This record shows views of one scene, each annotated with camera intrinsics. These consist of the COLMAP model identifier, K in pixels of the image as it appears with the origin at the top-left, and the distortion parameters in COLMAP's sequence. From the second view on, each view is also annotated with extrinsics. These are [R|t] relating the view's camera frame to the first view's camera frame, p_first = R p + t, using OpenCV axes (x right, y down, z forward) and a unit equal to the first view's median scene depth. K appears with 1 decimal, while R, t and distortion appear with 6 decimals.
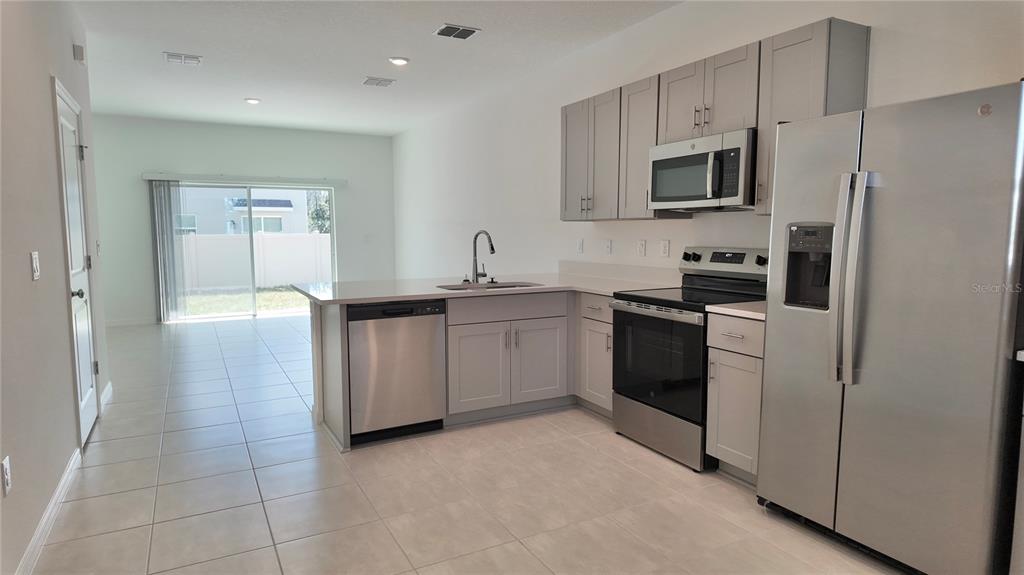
lens RADIAL K [[595.6, 0, 511.4], [0, 595.6, 288.3], [0, 0, 1]] dist [0.073661, -0.059976]
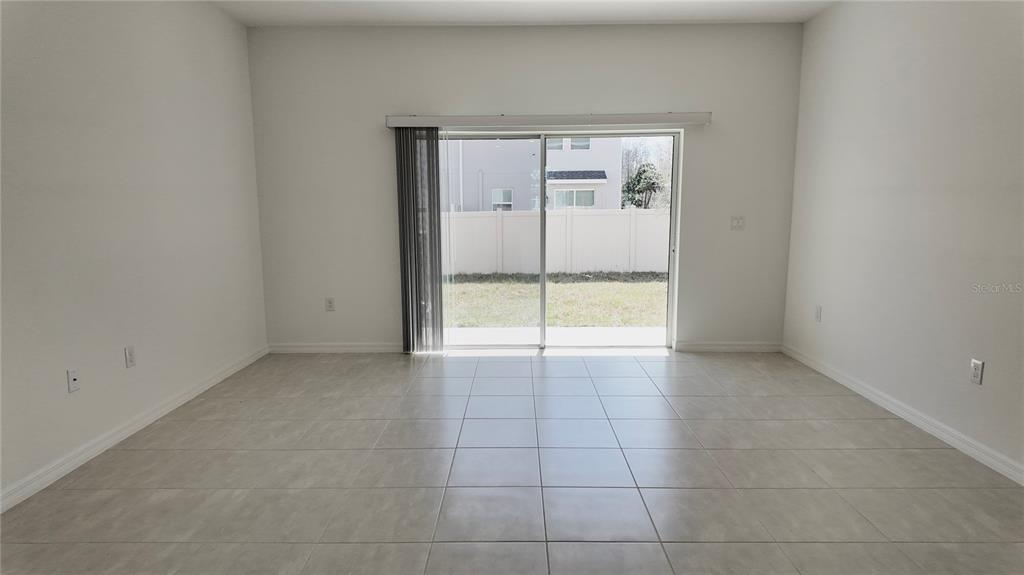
lens RADIAL K [[595.6, 0, 511.4], [0, 595.6, 288.3], [0, 0, 1]] dist [0.073661, -0.059976]
pose [[0.877663, 0.066167, -0.474688, -0.414566], [-0.044667, 0.997406, 0.056443, -0.118029], [0.477191, -0.028335, 0.878342, 1.111442]]
